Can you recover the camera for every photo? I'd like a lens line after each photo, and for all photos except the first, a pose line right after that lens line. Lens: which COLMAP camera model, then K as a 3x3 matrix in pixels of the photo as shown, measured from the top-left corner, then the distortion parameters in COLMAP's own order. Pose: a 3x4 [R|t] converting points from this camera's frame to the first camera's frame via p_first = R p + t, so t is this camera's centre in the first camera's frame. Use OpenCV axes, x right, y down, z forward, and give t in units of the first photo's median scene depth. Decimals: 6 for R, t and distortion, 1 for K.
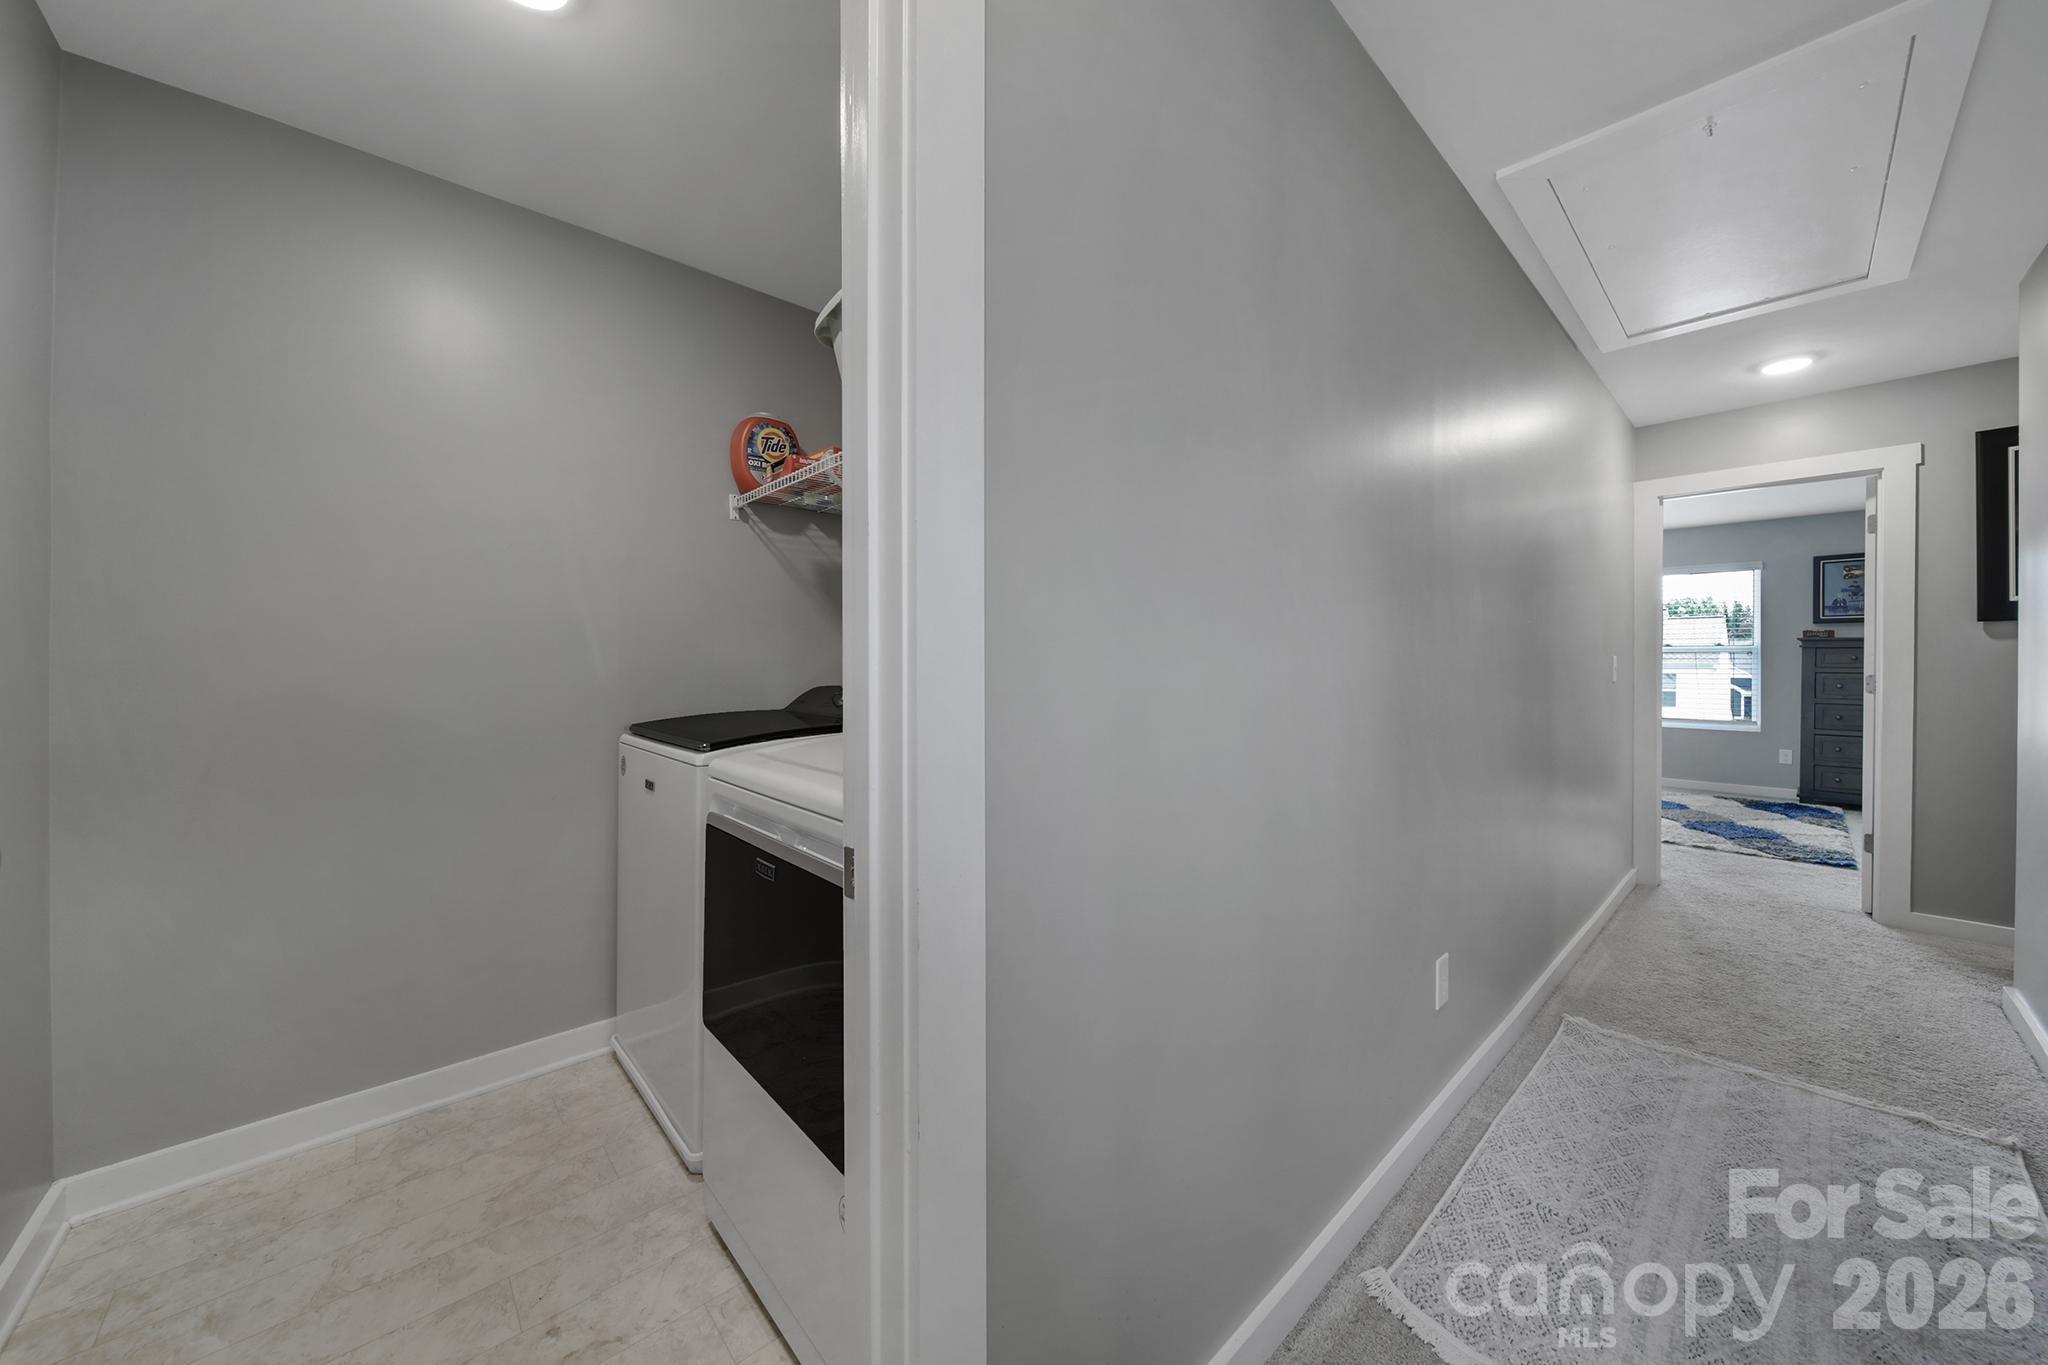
lens RADIAL K [[719.8, 0, 1028.1], [0, 719.8, 668.8], [0, 0, 1]] dist [-0.001458, -0.001405]
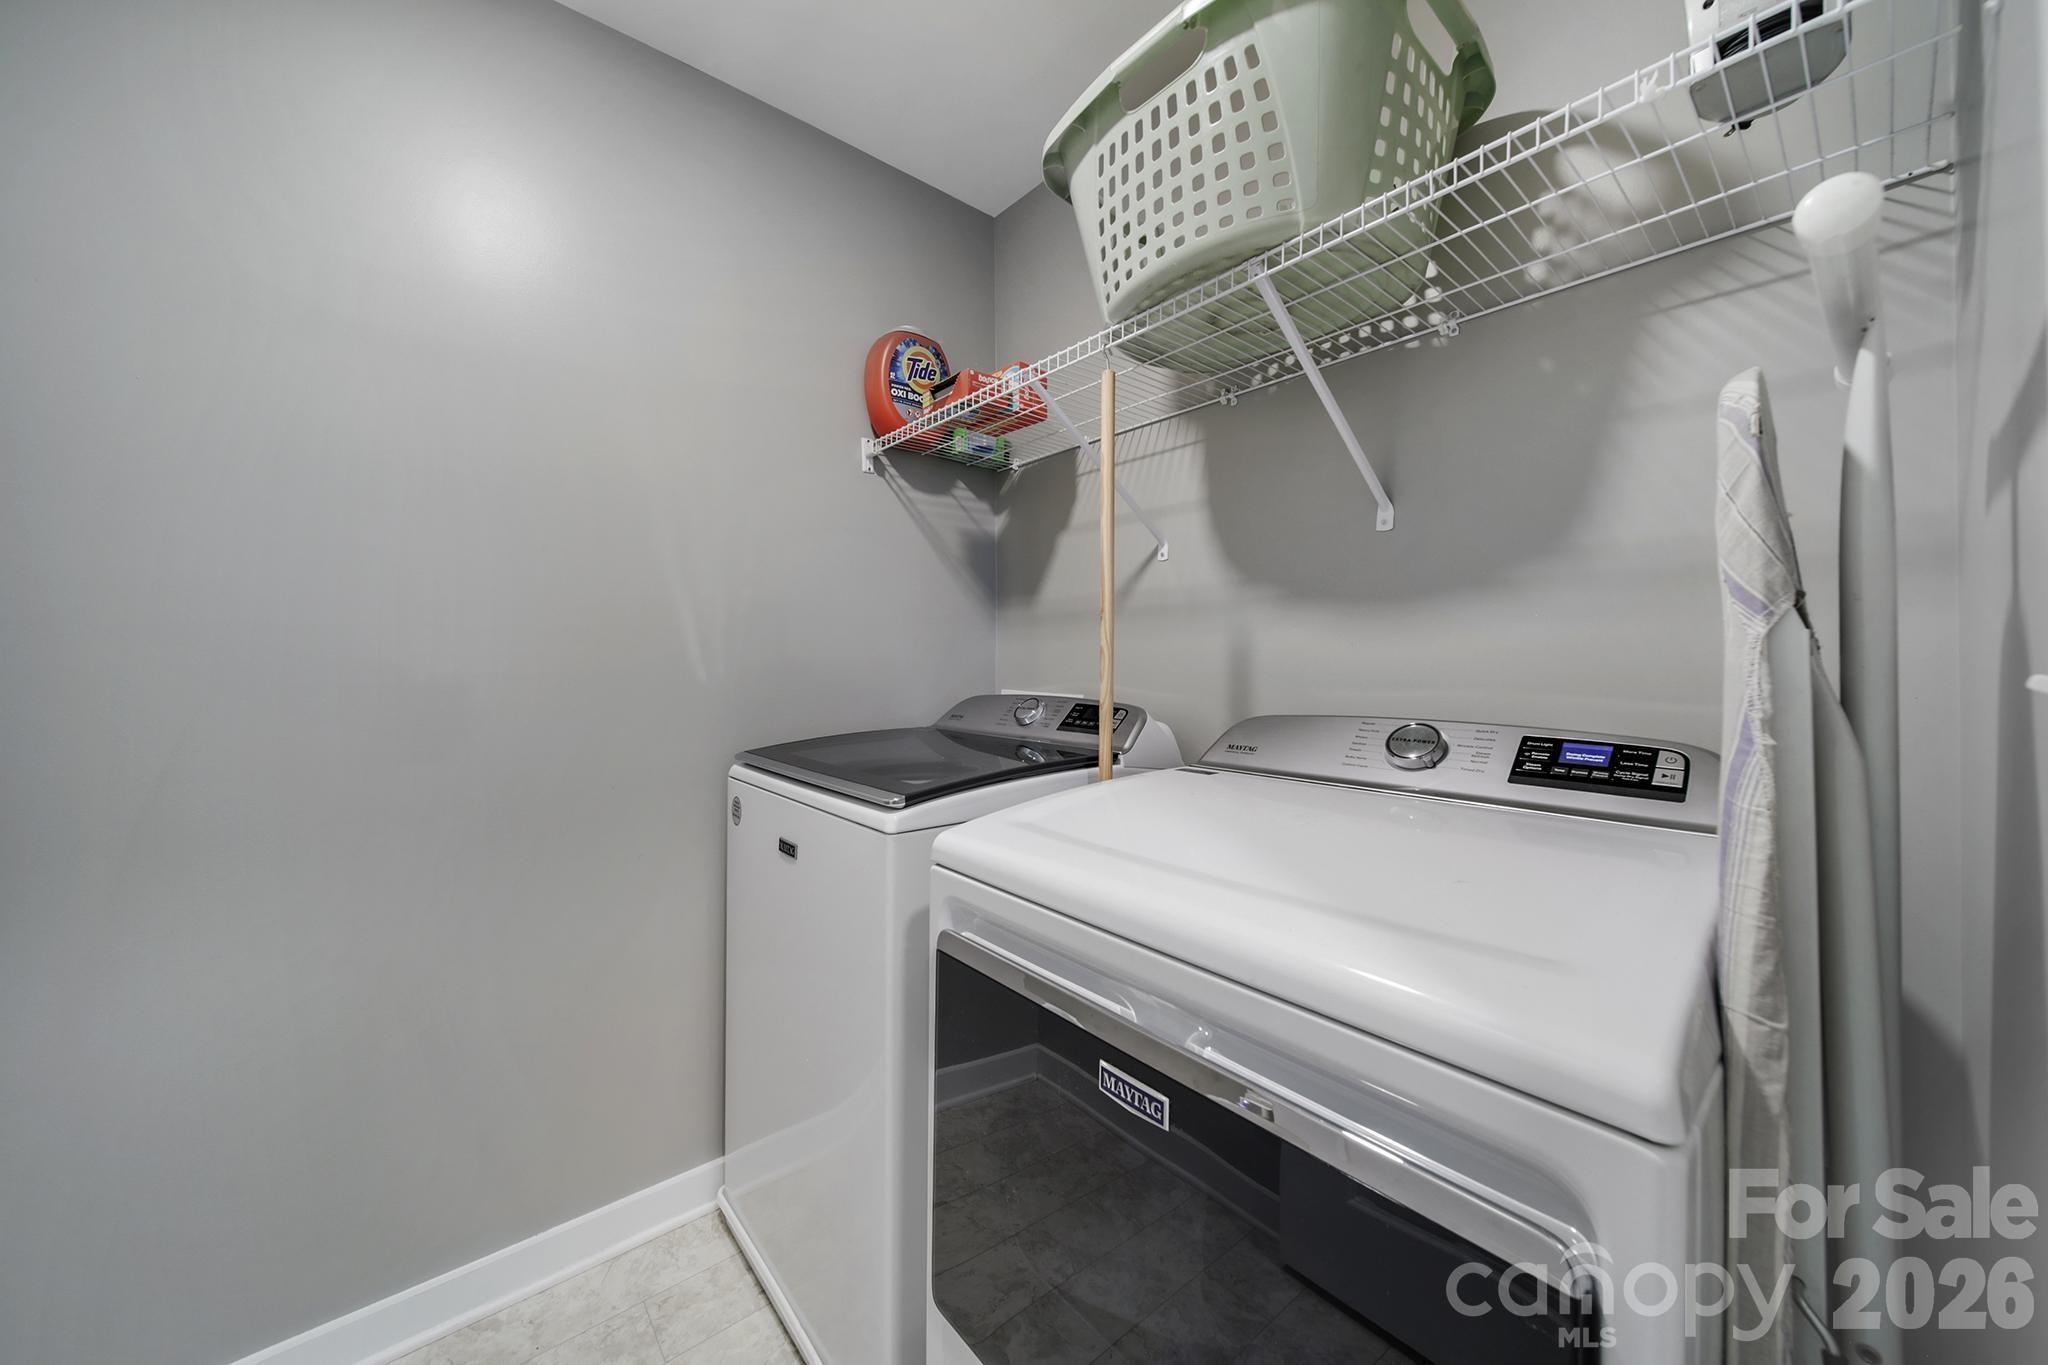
lens RADIAL K [[719.8, 0, 1022.4], [0, 719.8, 664.3], [0, 0, 1]] dist [-0.001458, -0.001405]
pose [[0.998901, -0.002012, -0.046818, -0.236561], [0.001812, 0.999989, -0.004321, -0.005017], [0.046826, 0.004232, 0.998894, 0.292350]]
